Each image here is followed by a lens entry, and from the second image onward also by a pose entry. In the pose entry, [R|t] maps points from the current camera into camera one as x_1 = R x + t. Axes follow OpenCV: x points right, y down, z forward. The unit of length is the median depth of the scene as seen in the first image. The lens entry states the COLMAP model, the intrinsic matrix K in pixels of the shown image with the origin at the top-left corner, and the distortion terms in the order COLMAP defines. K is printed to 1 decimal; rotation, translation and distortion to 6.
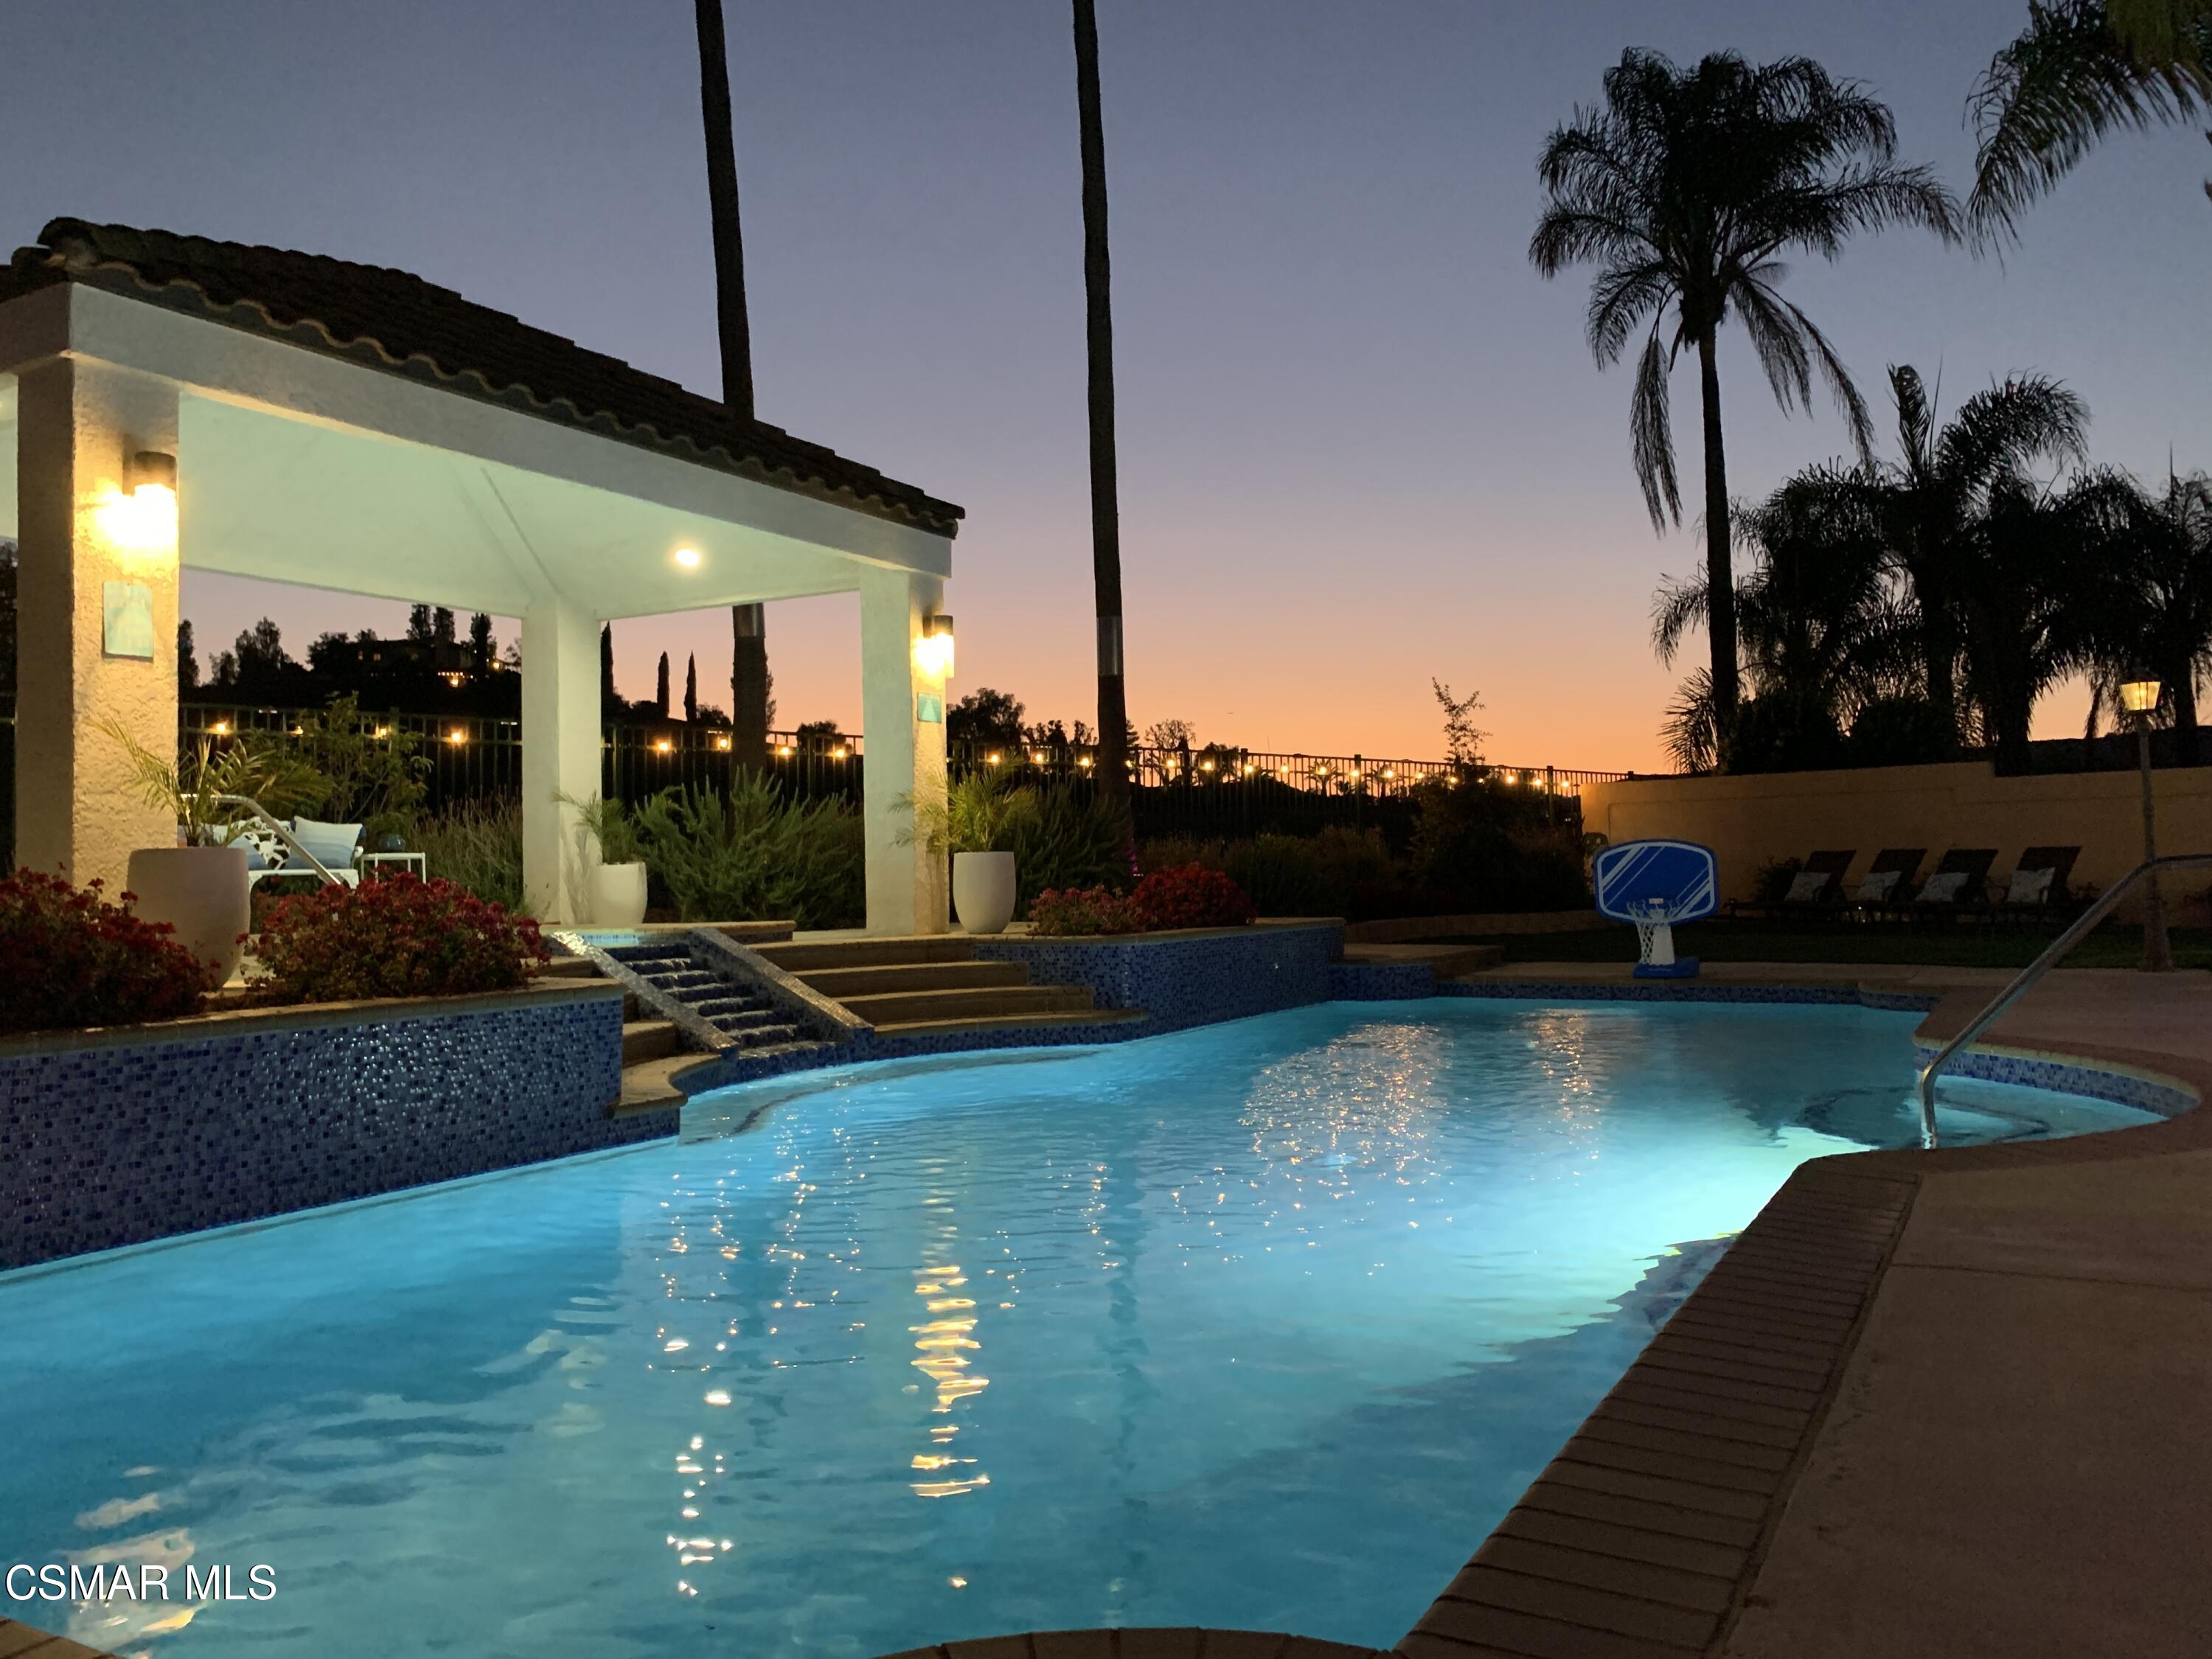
lens RADIAL K [[1650.9, 0, 1104.6], [0, 1650.9, 818.1], [0, 0, 1]] dist [0.015016, -0.005310]
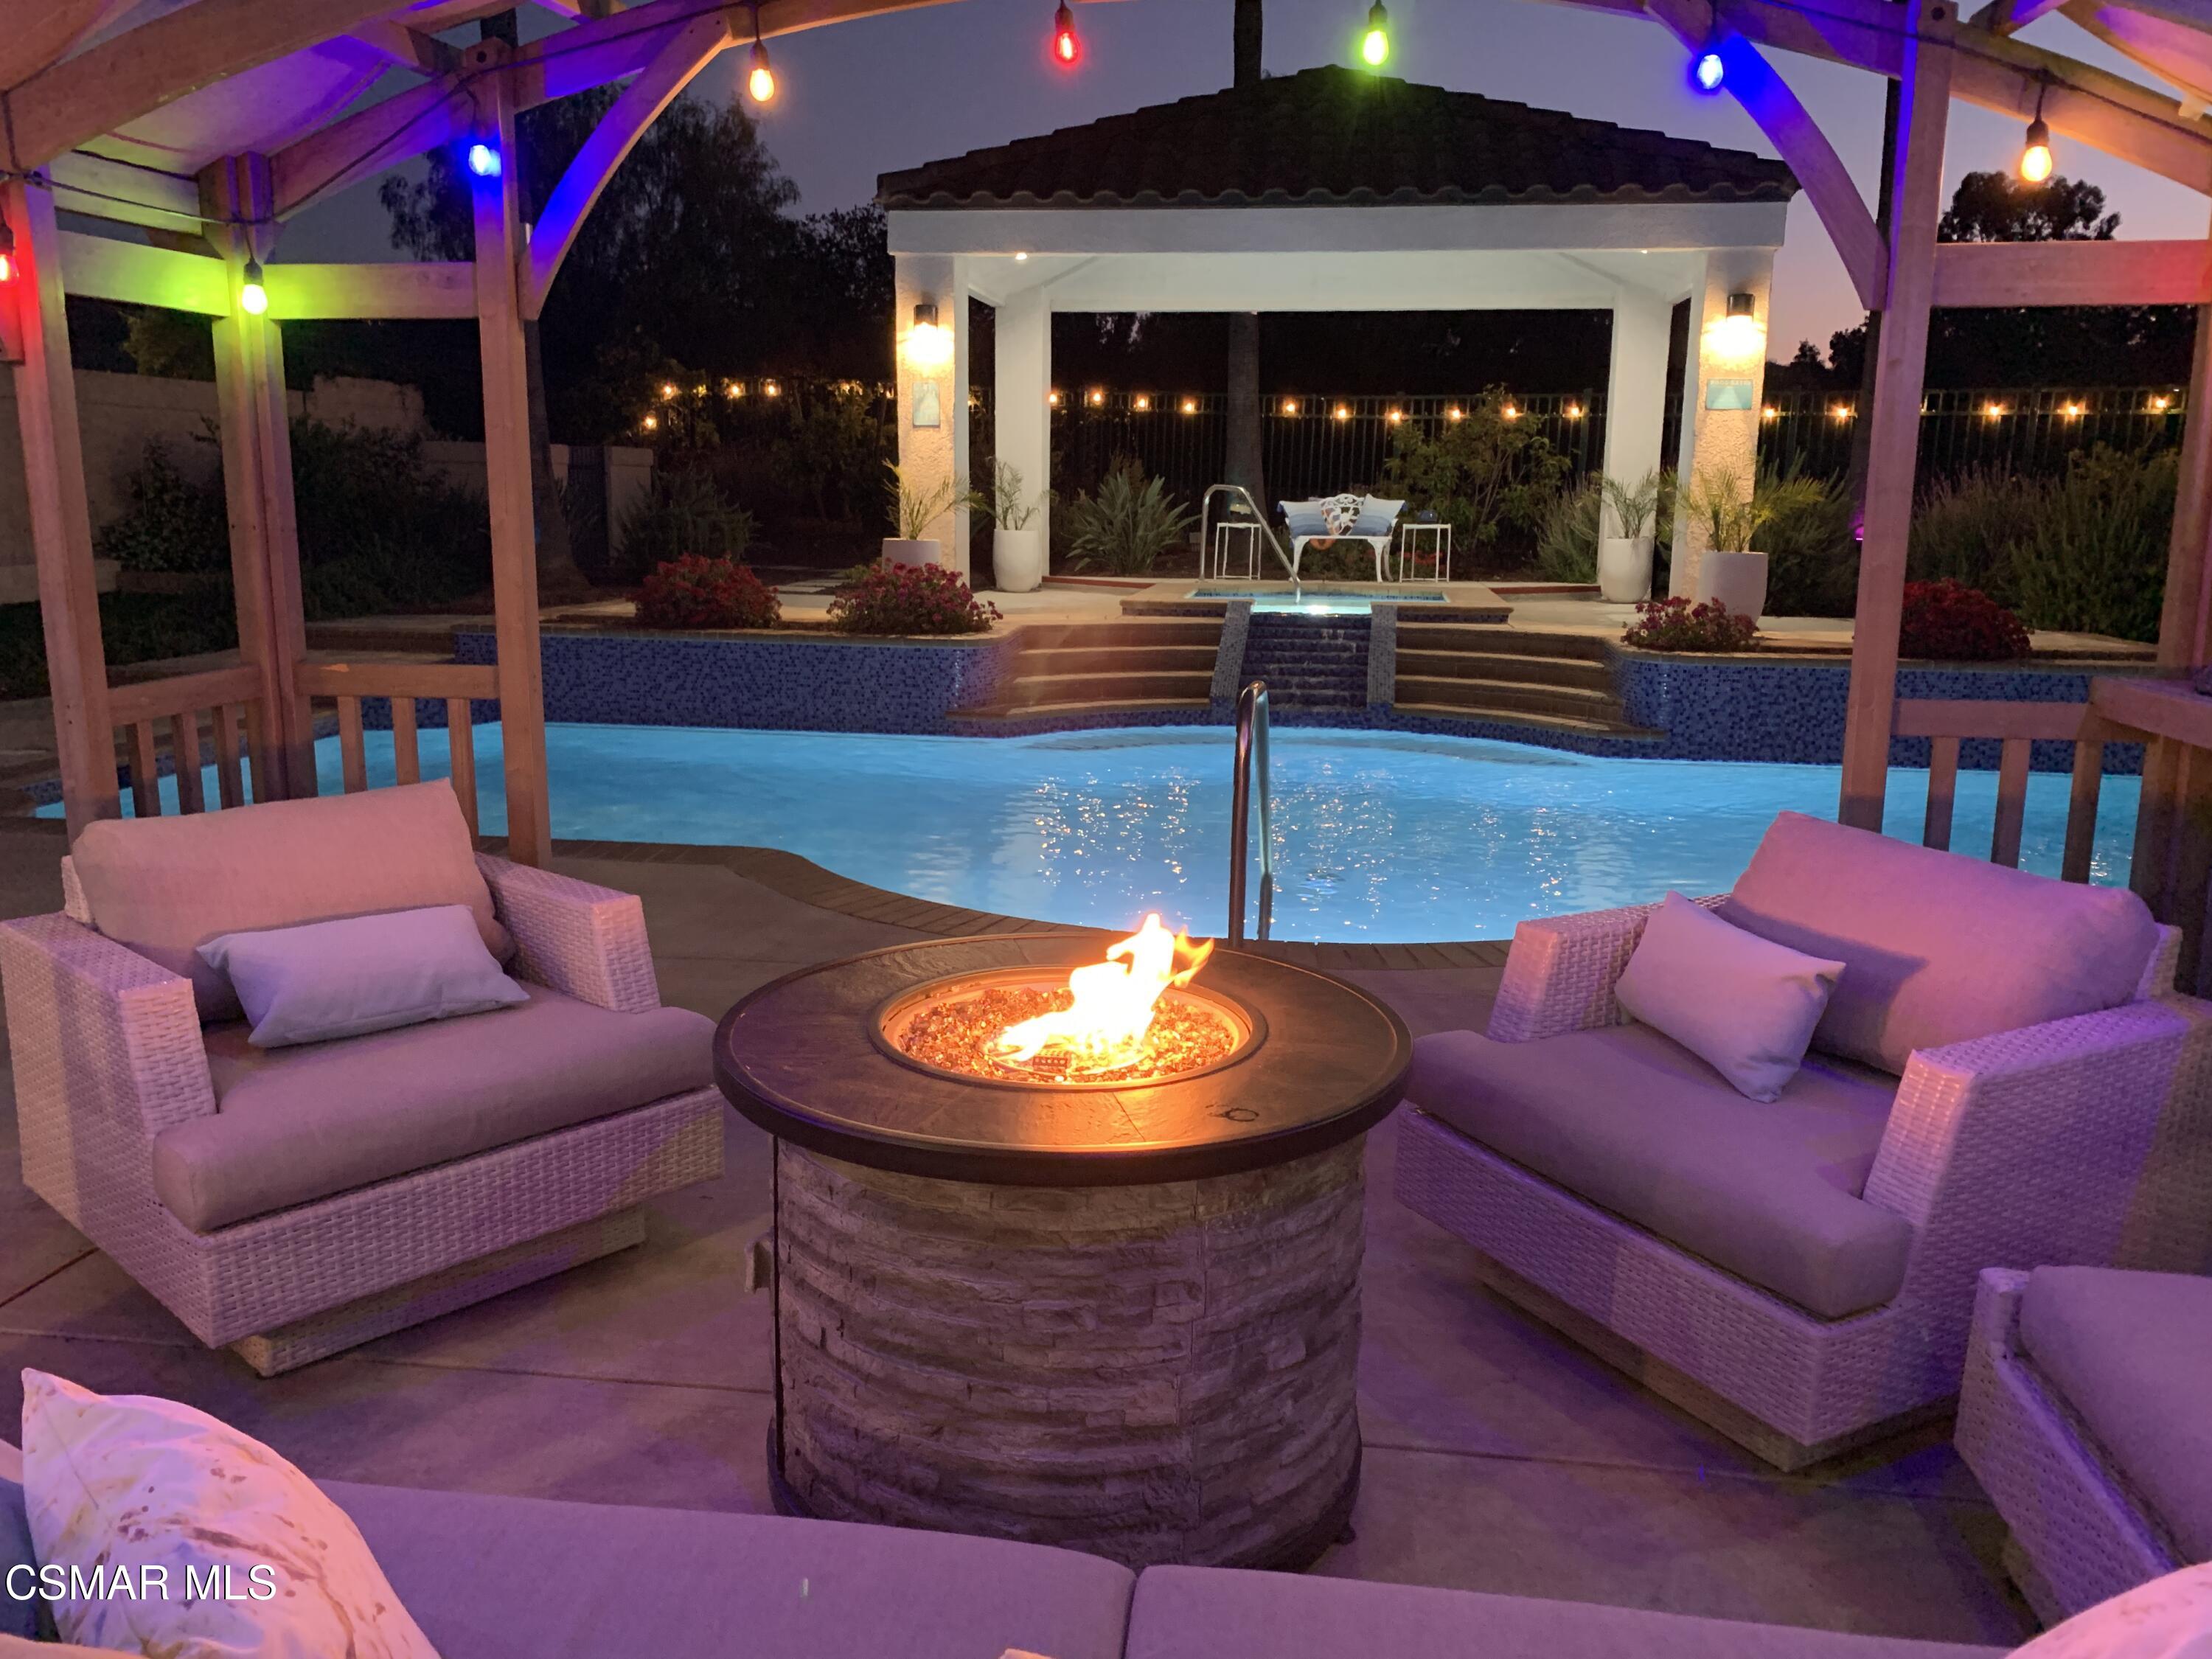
lens RADIAL K [[1650.9, 0, 1095.0], [0, 1650.9, 836.8], [0, 0, 1]] dist [0.015016, -0.005310]
pose [[0.368394, 0.216150, -0.904193, 0.793620], [0.012910, 0.971313, 0.237455, -0.058885], [0.929580, -0.099151, 0.355035, 0.334885]]
